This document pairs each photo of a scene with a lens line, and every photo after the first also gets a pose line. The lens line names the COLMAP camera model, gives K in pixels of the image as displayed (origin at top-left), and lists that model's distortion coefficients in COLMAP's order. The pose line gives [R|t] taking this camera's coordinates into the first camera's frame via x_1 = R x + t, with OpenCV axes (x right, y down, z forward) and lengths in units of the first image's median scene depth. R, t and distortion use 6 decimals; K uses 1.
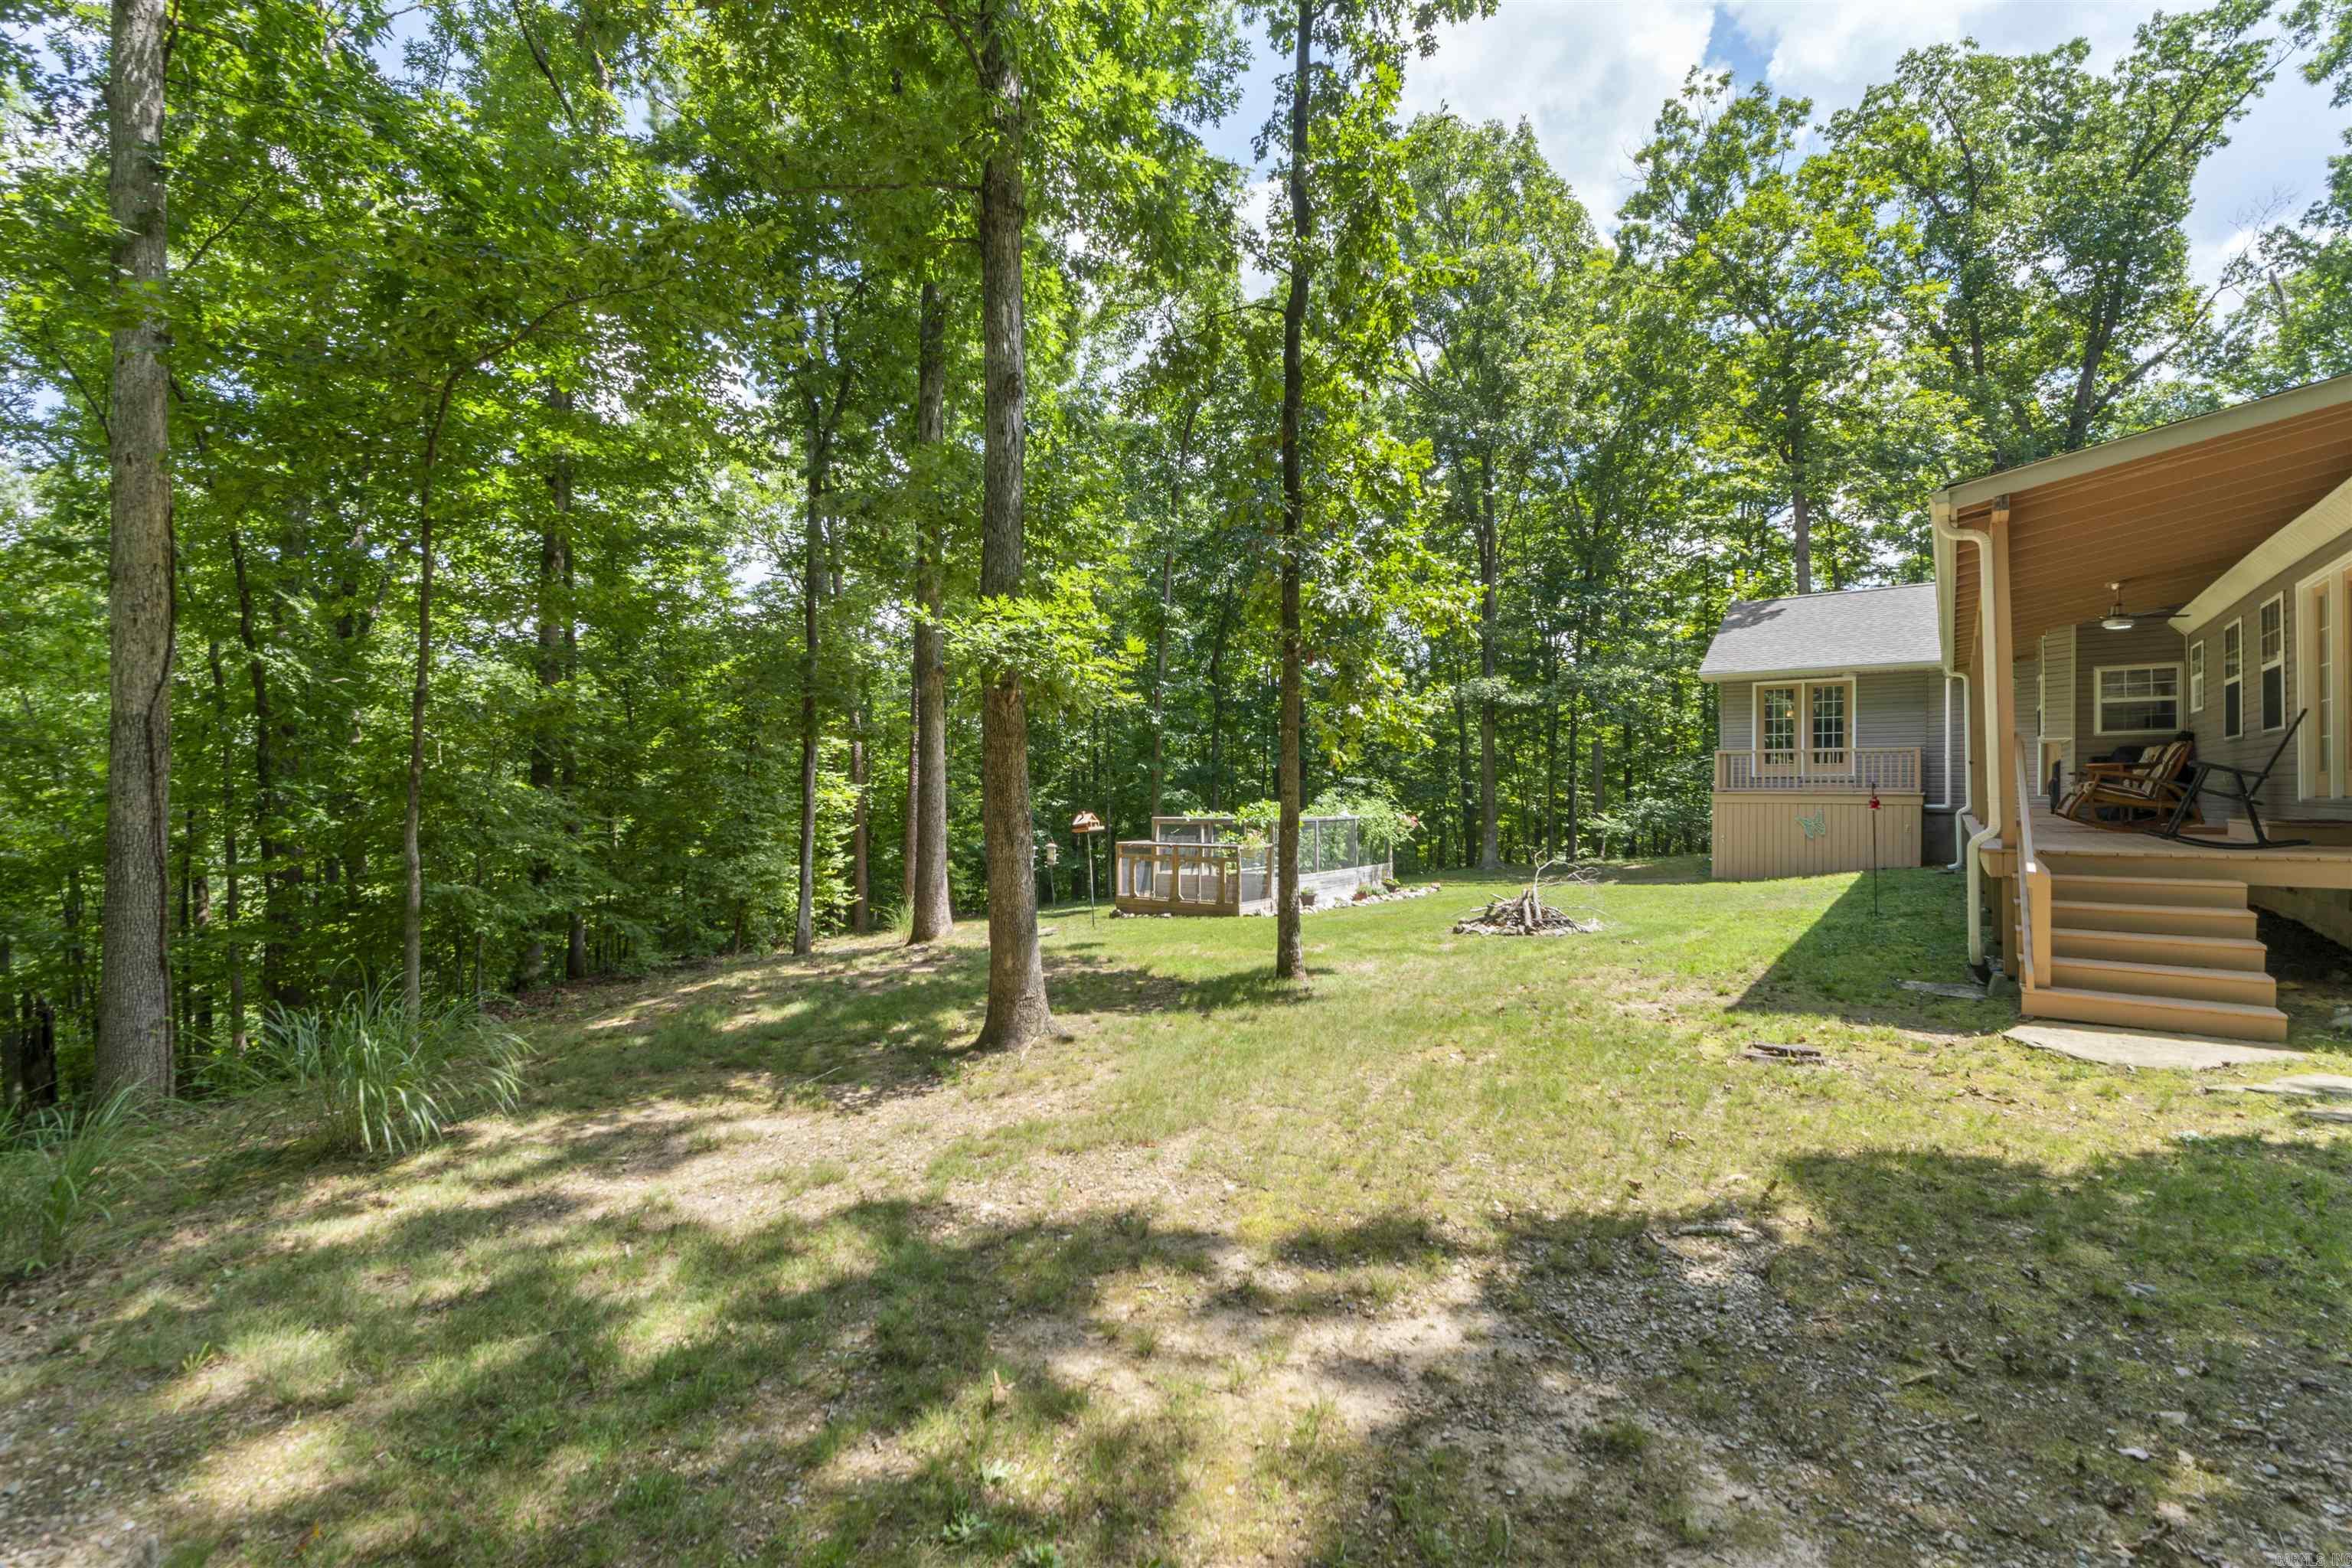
lens RADIAL K [[1037.6, 0, 1176.0], [0, 1037.6, 784.0], [0, 0, 1]] dist [-0.000435, 0.000016]
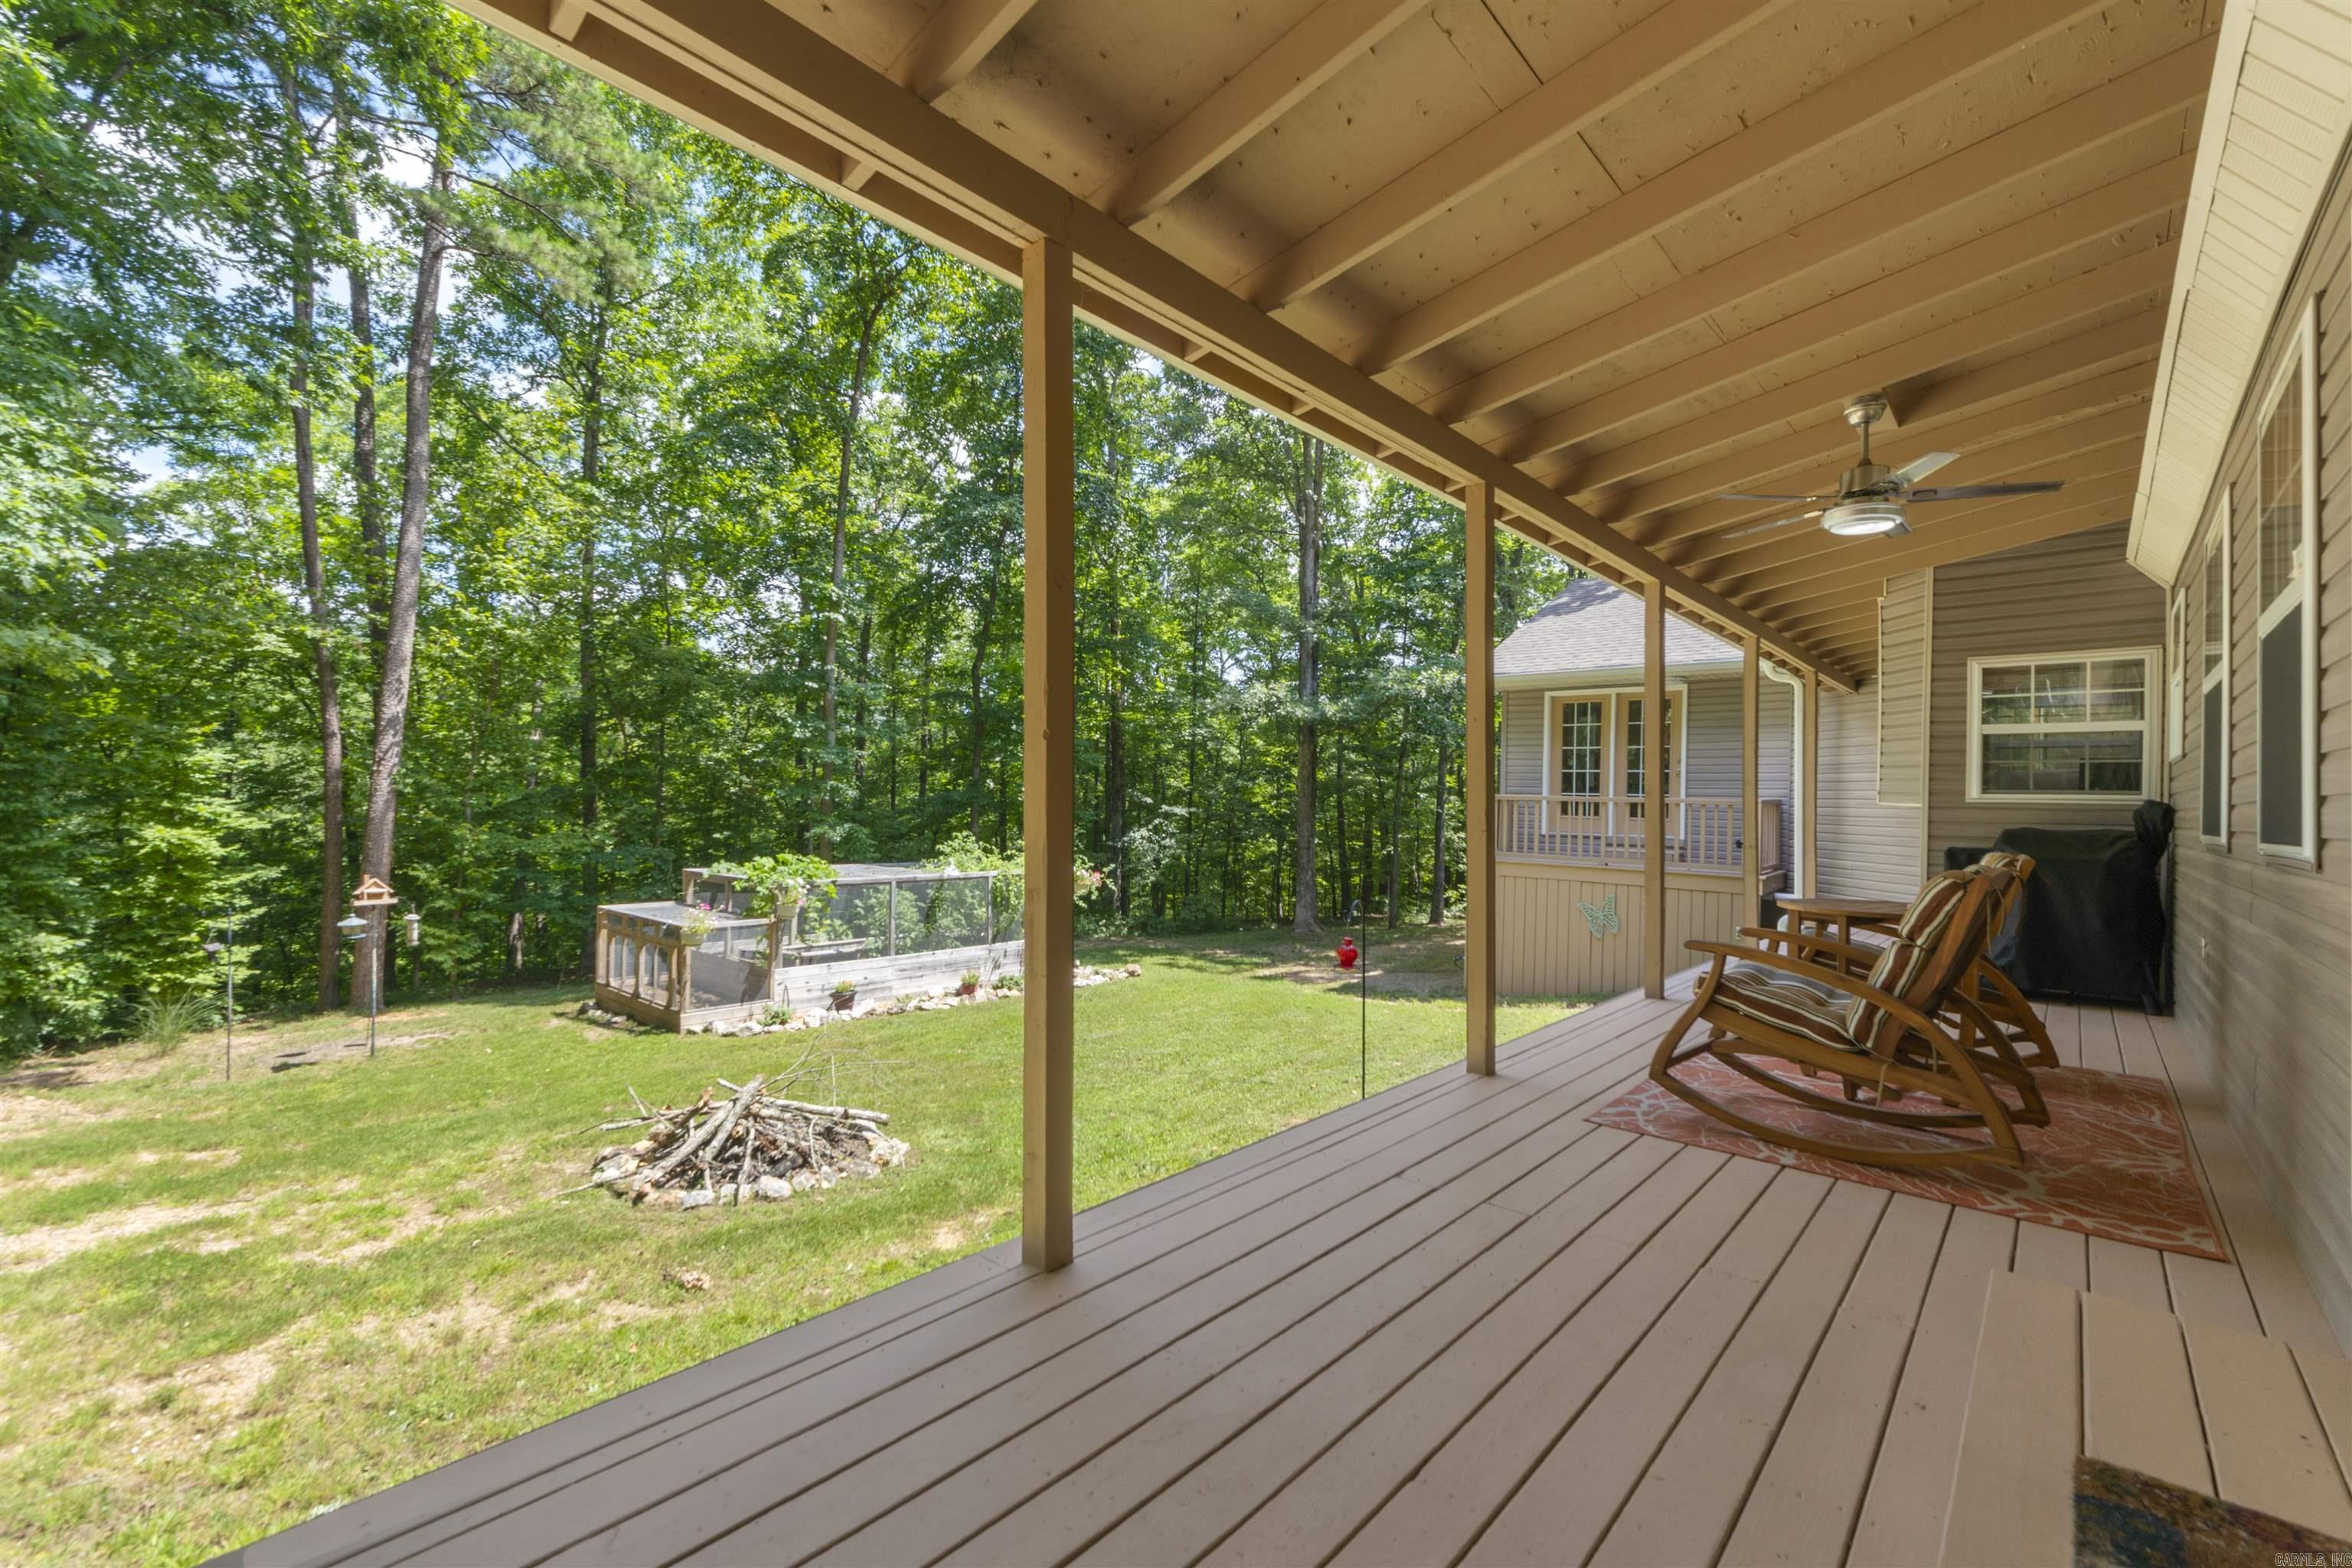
lens RADIAL K [[993.5, 0, 1163.9], [0, 993.5, 790.5], [0, 0, 1]] dist [0.004366, 0.000466]
pose [[0.995741, 0.017234, -0.090571, 0.387458], [-0.017388, 0.999848, -0.000904, -0.030654], [0.090542, 0.002475, 0.995890, 0.350859]]
